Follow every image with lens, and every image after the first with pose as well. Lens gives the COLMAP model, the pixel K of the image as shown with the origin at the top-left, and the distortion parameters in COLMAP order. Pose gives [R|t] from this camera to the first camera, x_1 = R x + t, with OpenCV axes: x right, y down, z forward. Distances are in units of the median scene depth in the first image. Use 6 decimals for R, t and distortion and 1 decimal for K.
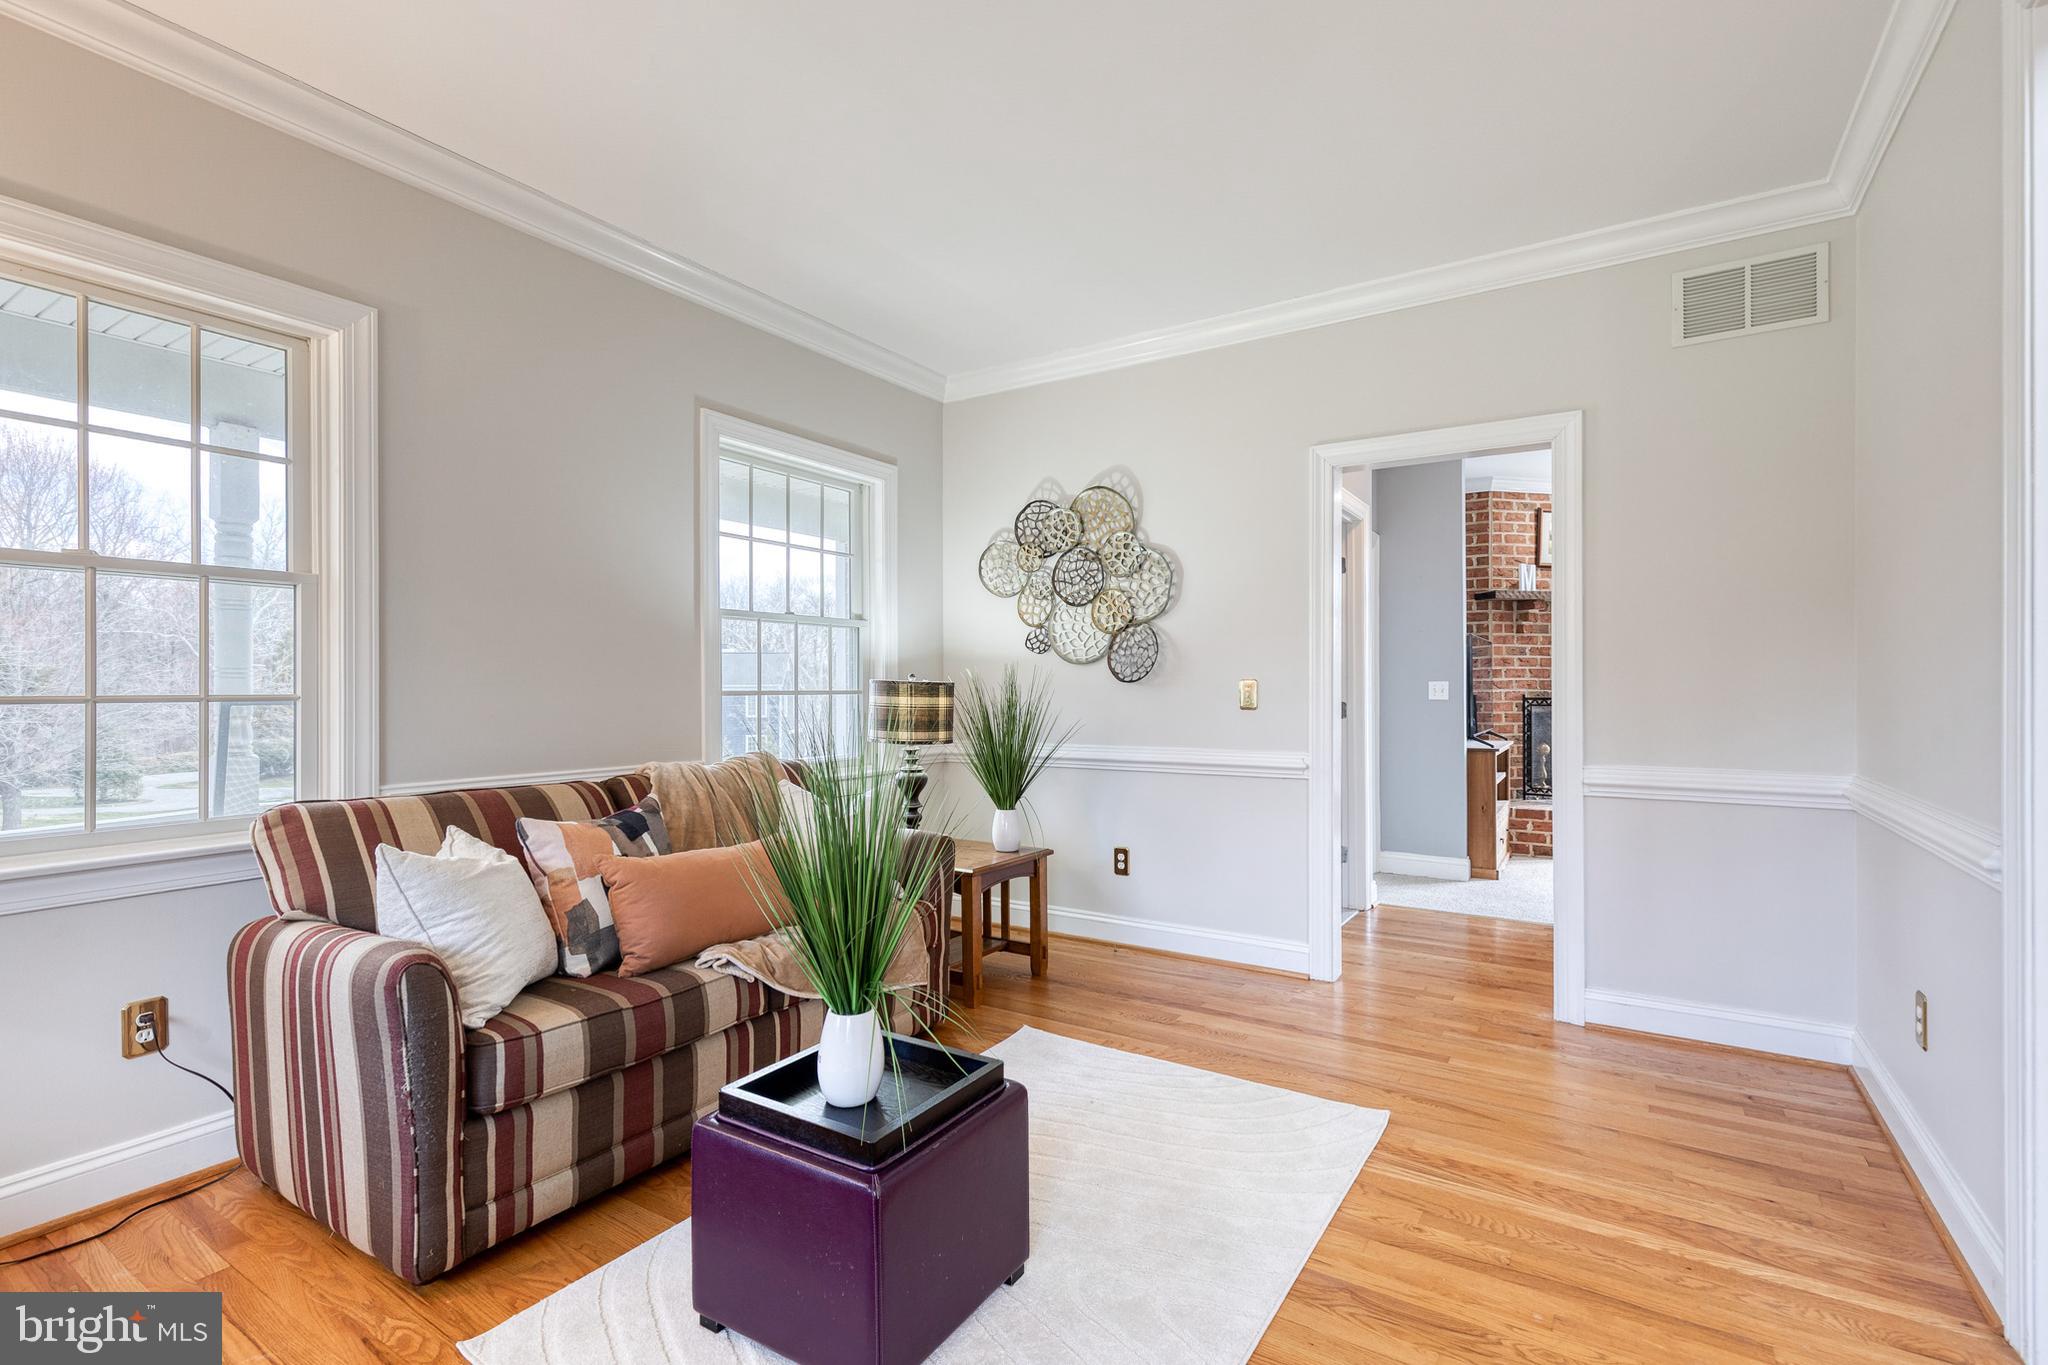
lens RADIAL K [[928.8, 0, 1038.2], [0, 928.8, 679.0], [0, 0, 1]] dist [0.012697, -0.000372]
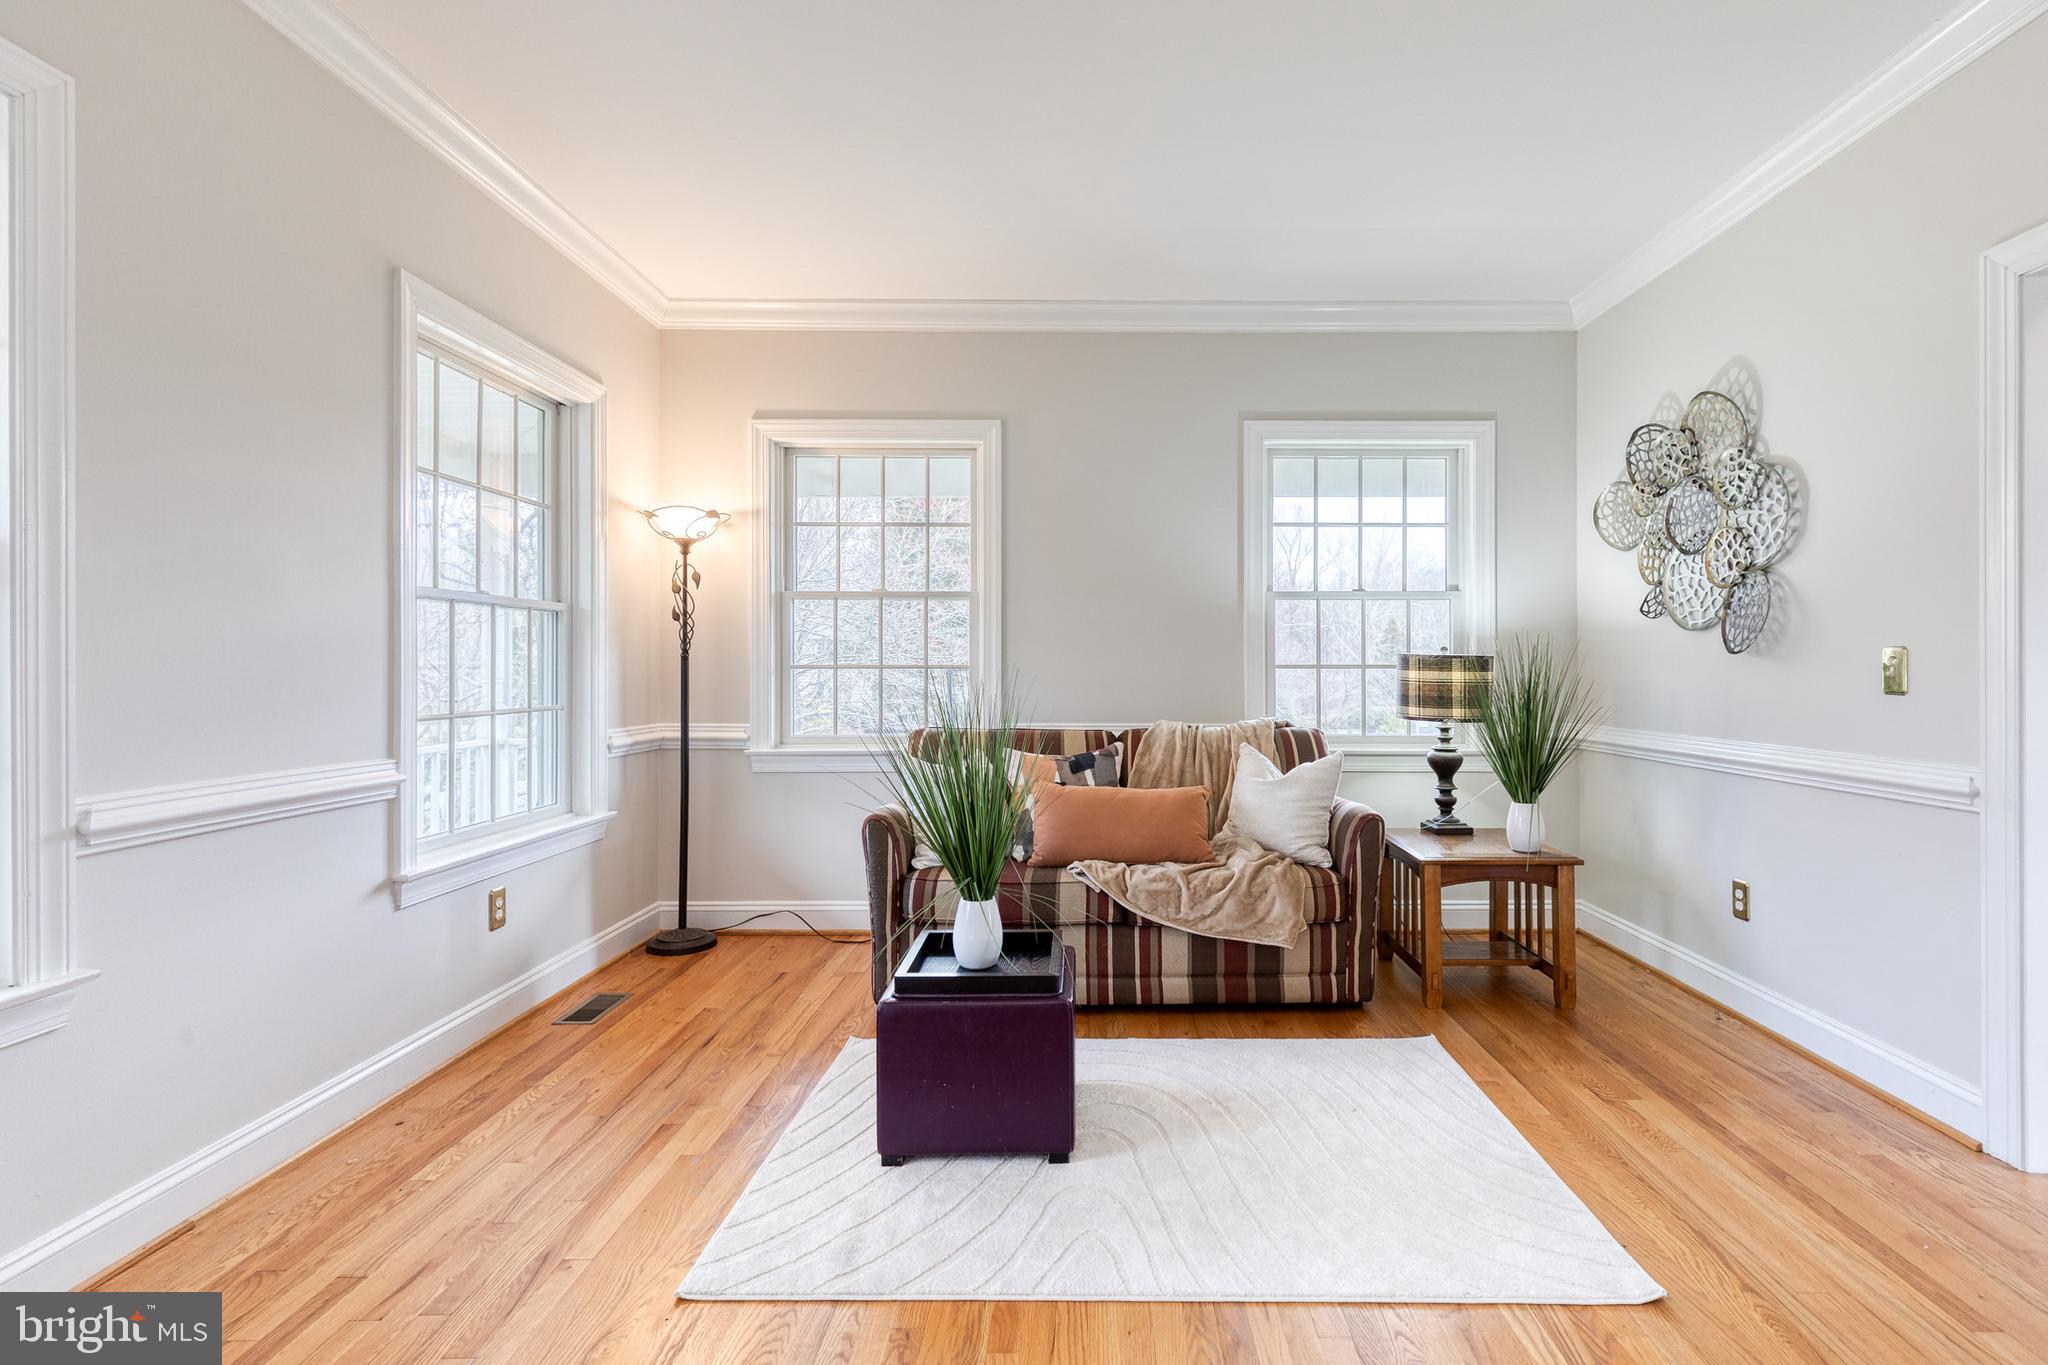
lens RADIAL K [[938.6, 0, 1093.8], [0, 938.6, 652.8], [0, 0, 1]] dist [0.002107, -0.000101]
pose [[0.536512, -0.010825, -0.843823, 0.445567], [0.006738, 0.999941, -0.008543, 0.006008], [0.843866, -0.001103, 0.536553, 0.181429]]
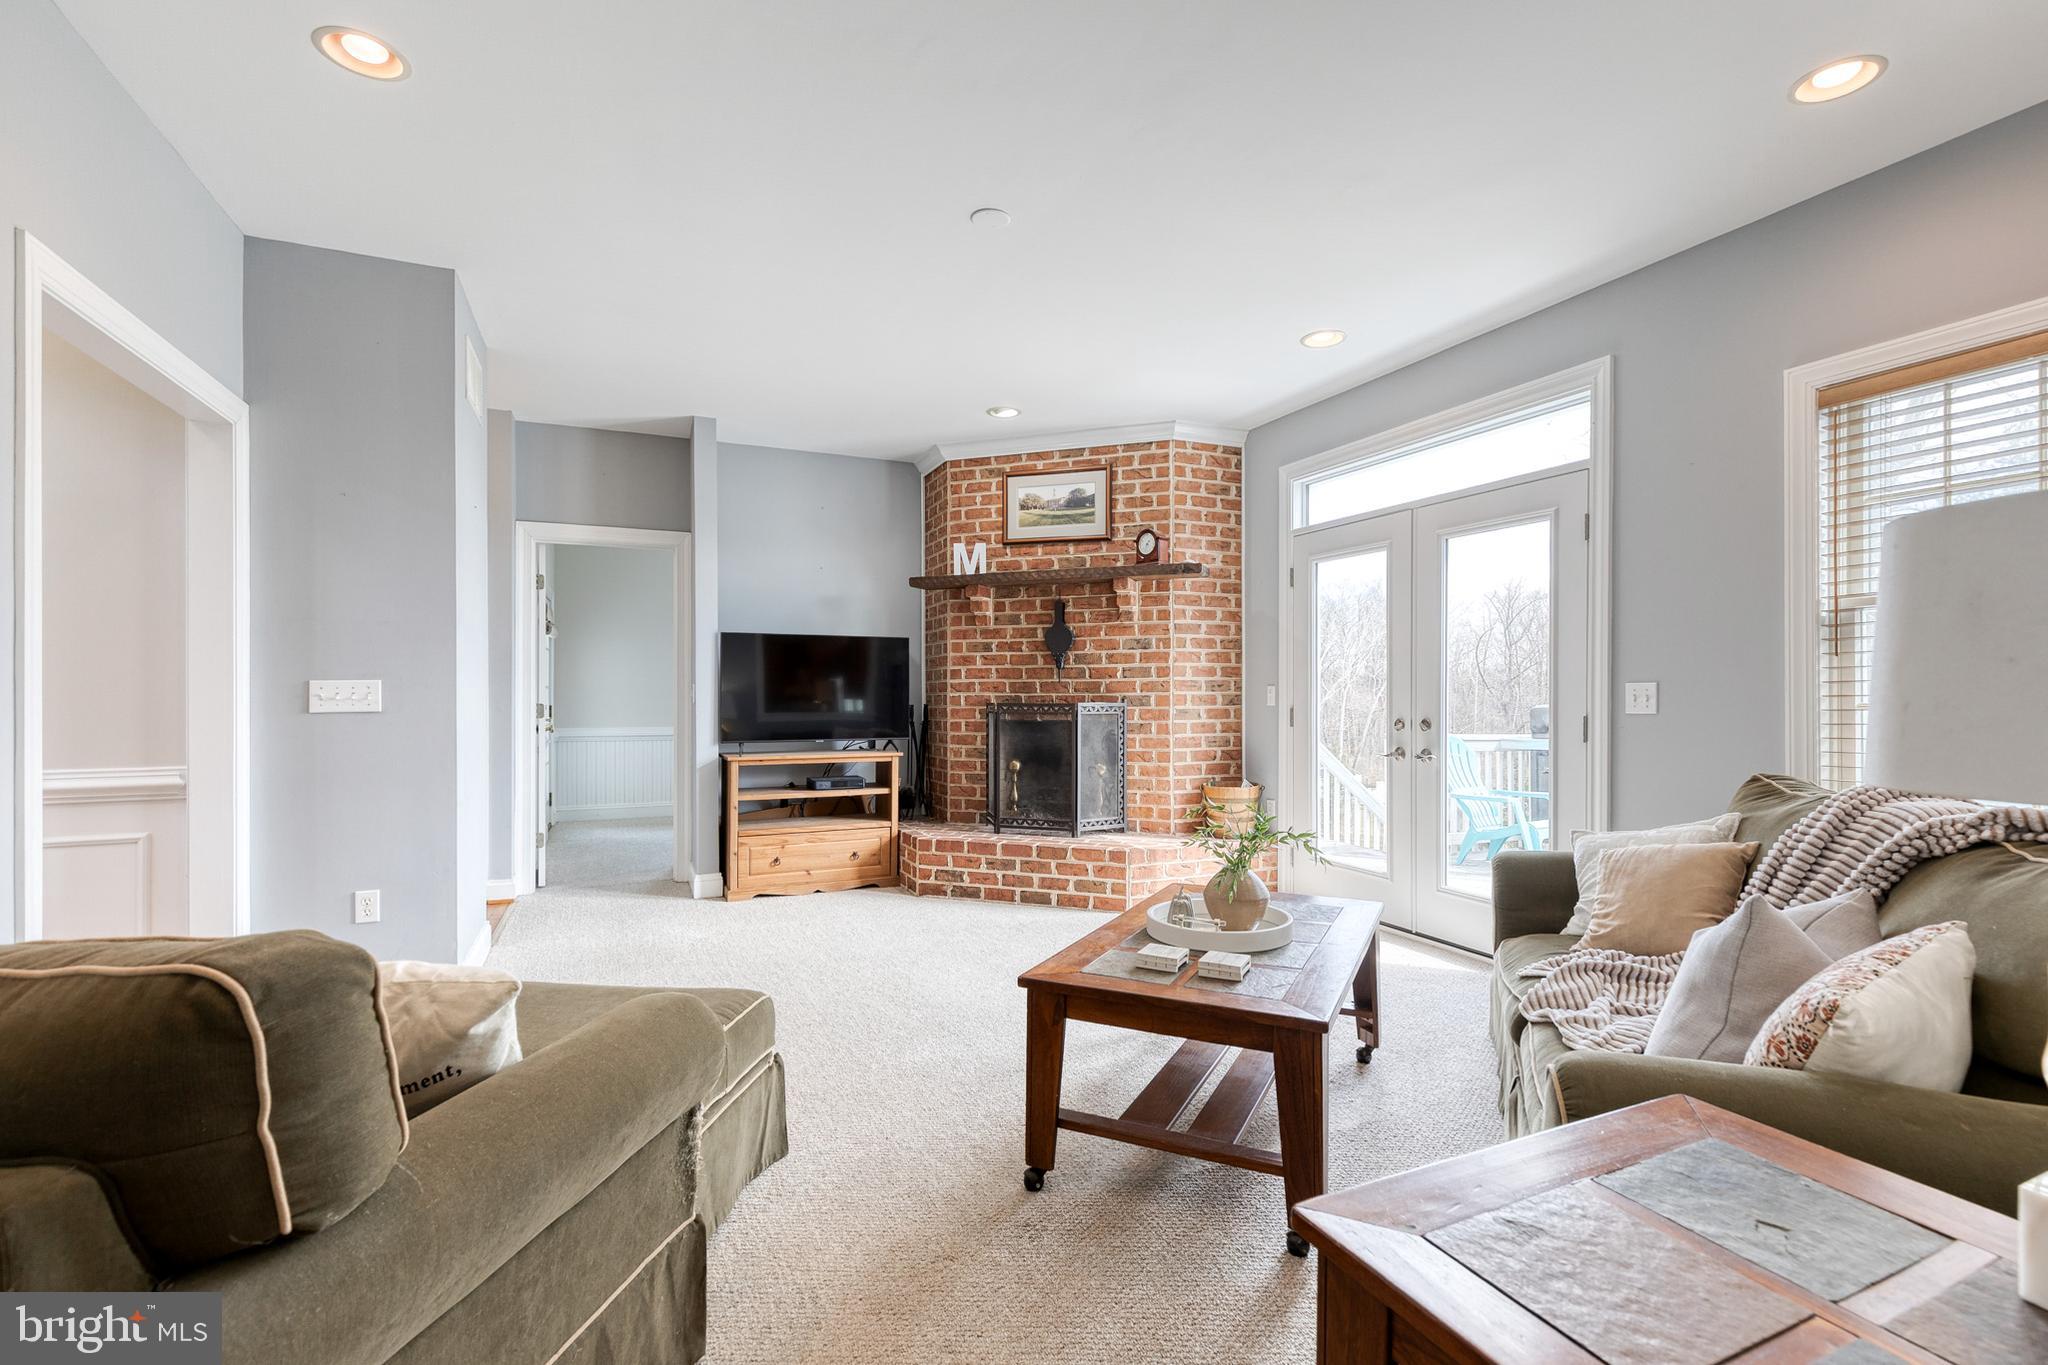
lens RADIAL K [[927.2, 0, 1044.9], [0, 927.2, 694.6], [0, 0, 1]] dist [0.013608, -0.000543]
pose [[0.842114, 0.000517, -0.539299, 1.756731], [0.004875, 0.999951, 0.008572, 0.009929], [0.539277, -0.009848, 0.842071, 0.568622]]
